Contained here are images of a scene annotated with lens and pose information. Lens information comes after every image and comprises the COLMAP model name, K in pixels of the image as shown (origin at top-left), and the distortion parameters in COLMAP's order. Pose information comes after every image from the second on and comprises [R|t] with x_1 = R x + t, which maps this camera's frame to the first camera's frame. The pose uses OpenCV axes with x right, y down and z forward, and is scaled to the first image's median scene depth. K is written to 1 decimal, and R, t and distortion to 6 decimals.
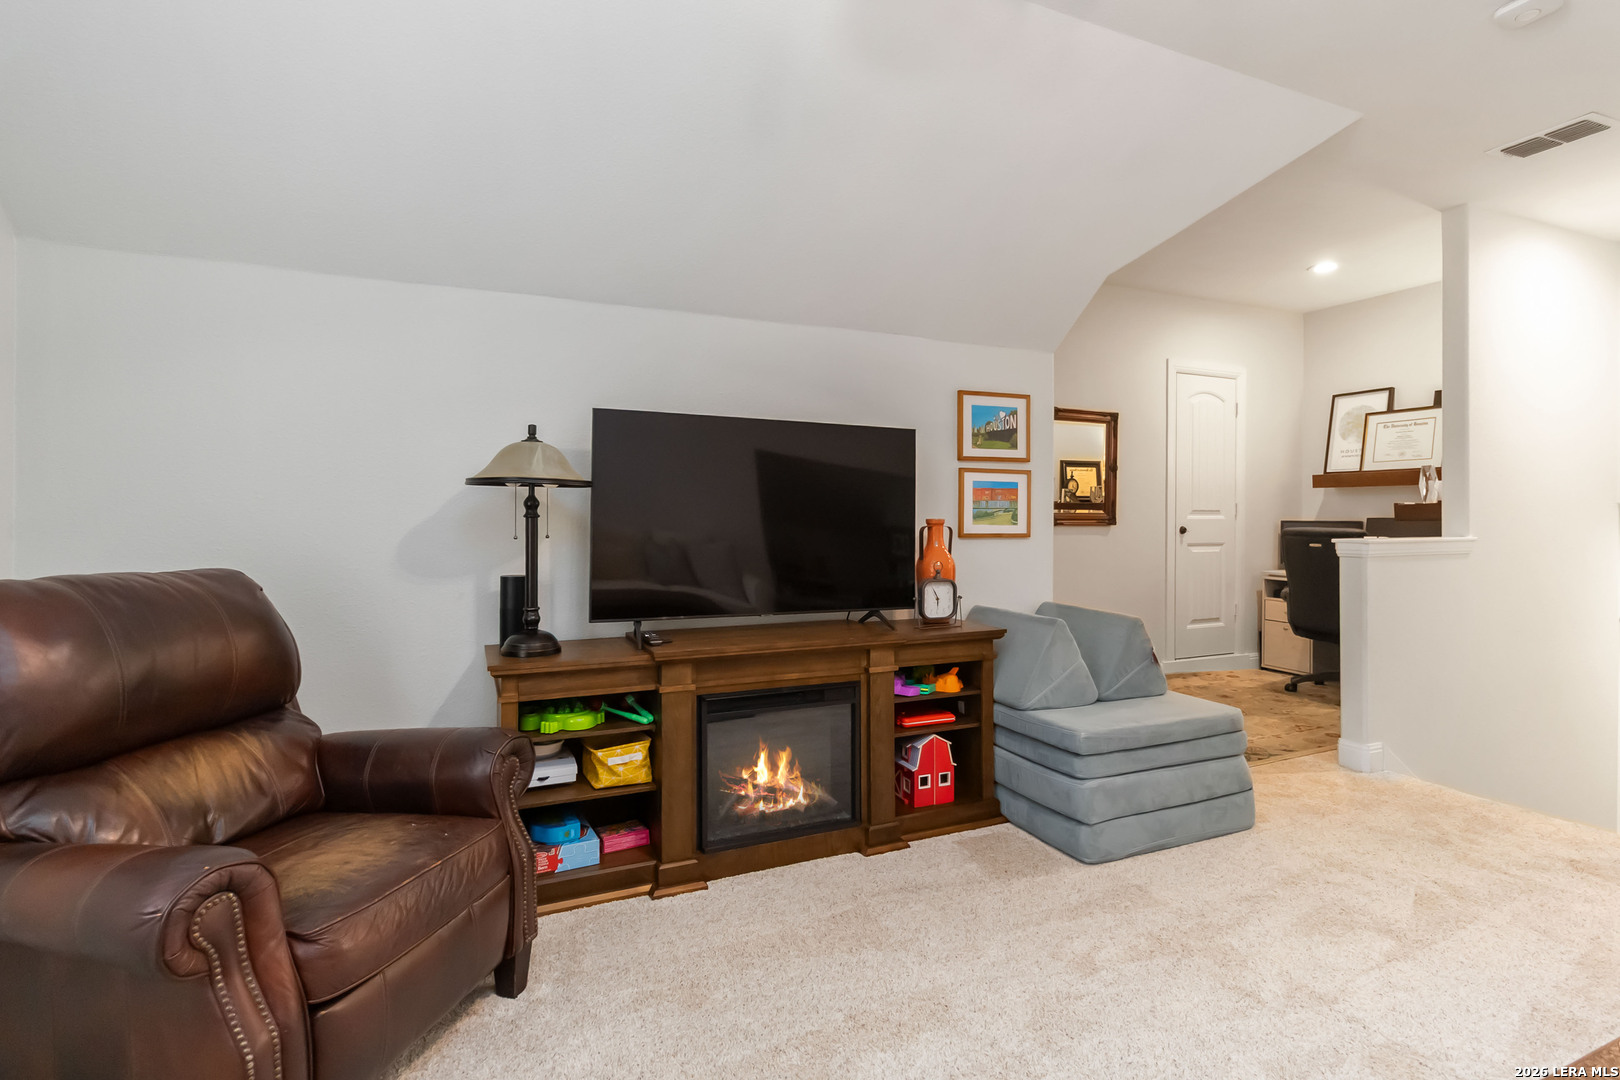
lens RADIAL K [[765.0, 0, 810.4], [0, 765.0, 527.8], [0, 0, 1]] dist [-0.001204, 0.000845]
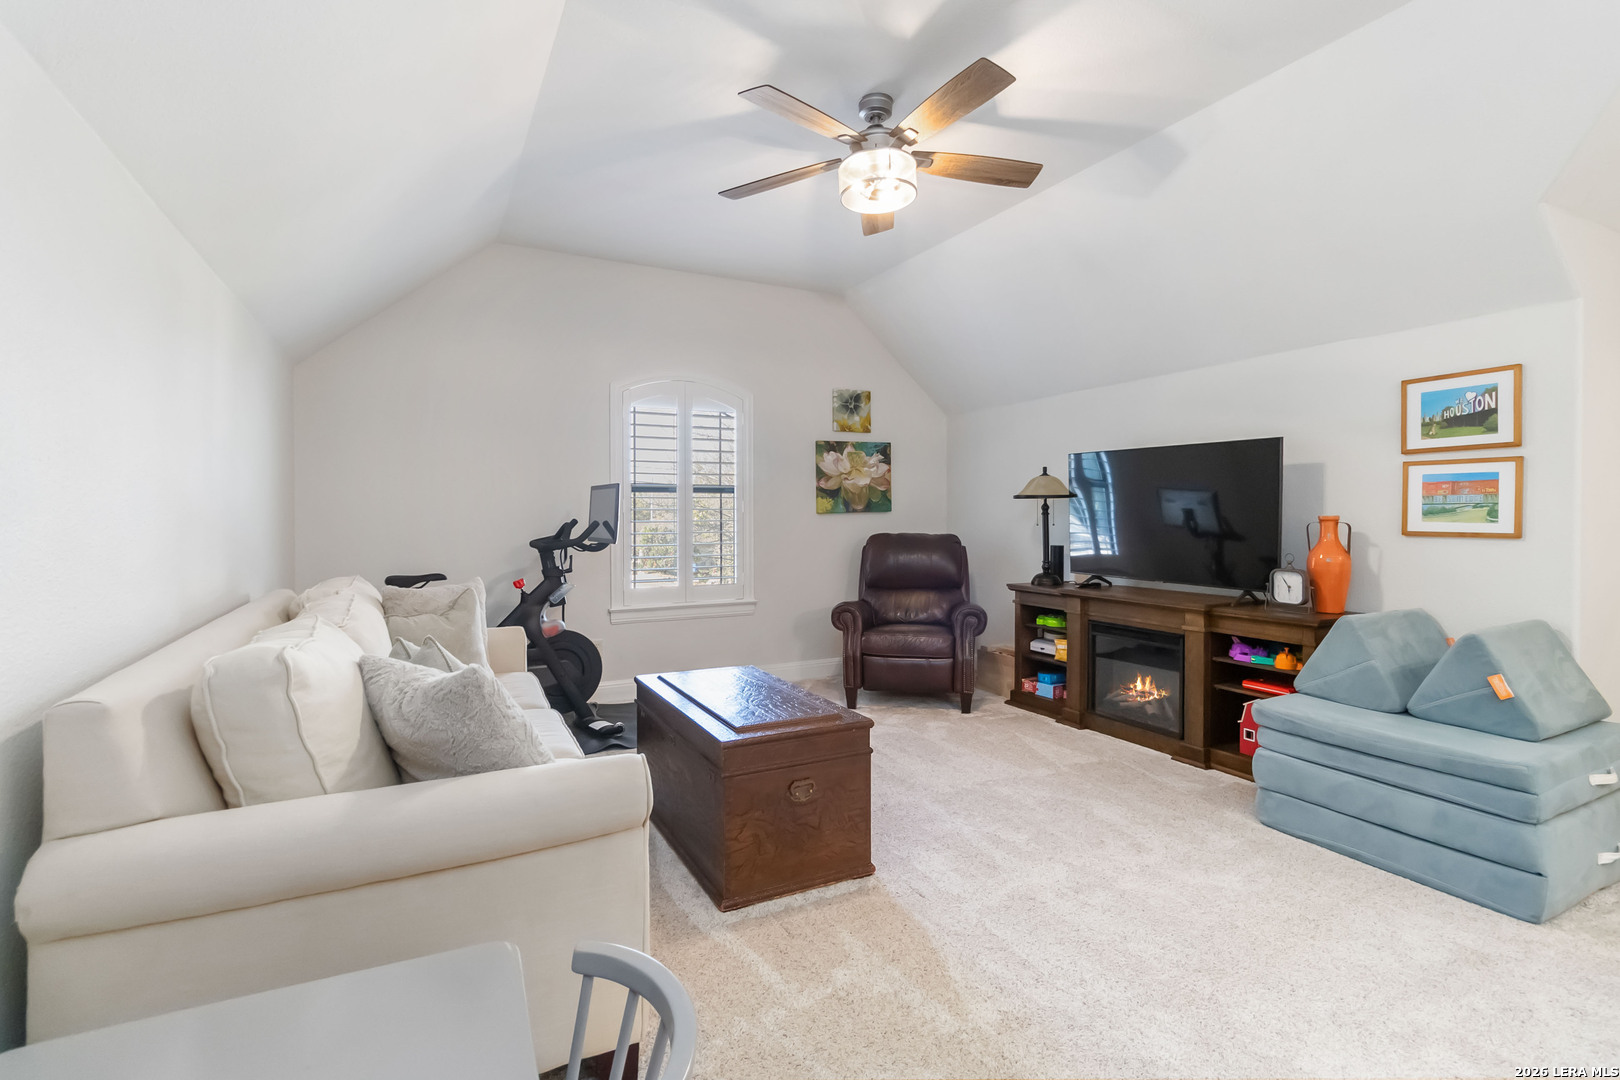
lens RADIAL K [[765.0, 0, 811.9], [0, 765.0, 529.6], [0, 0, 1]] dist [-0.001204, 0.000845]
pose [[0.061973, 0.019513, -0.997887, 1.092810], [-0.011560, 0.999756, 0.018831, -0.003487], [0.998011, 0.010369, 0.062183, 0.202978]]
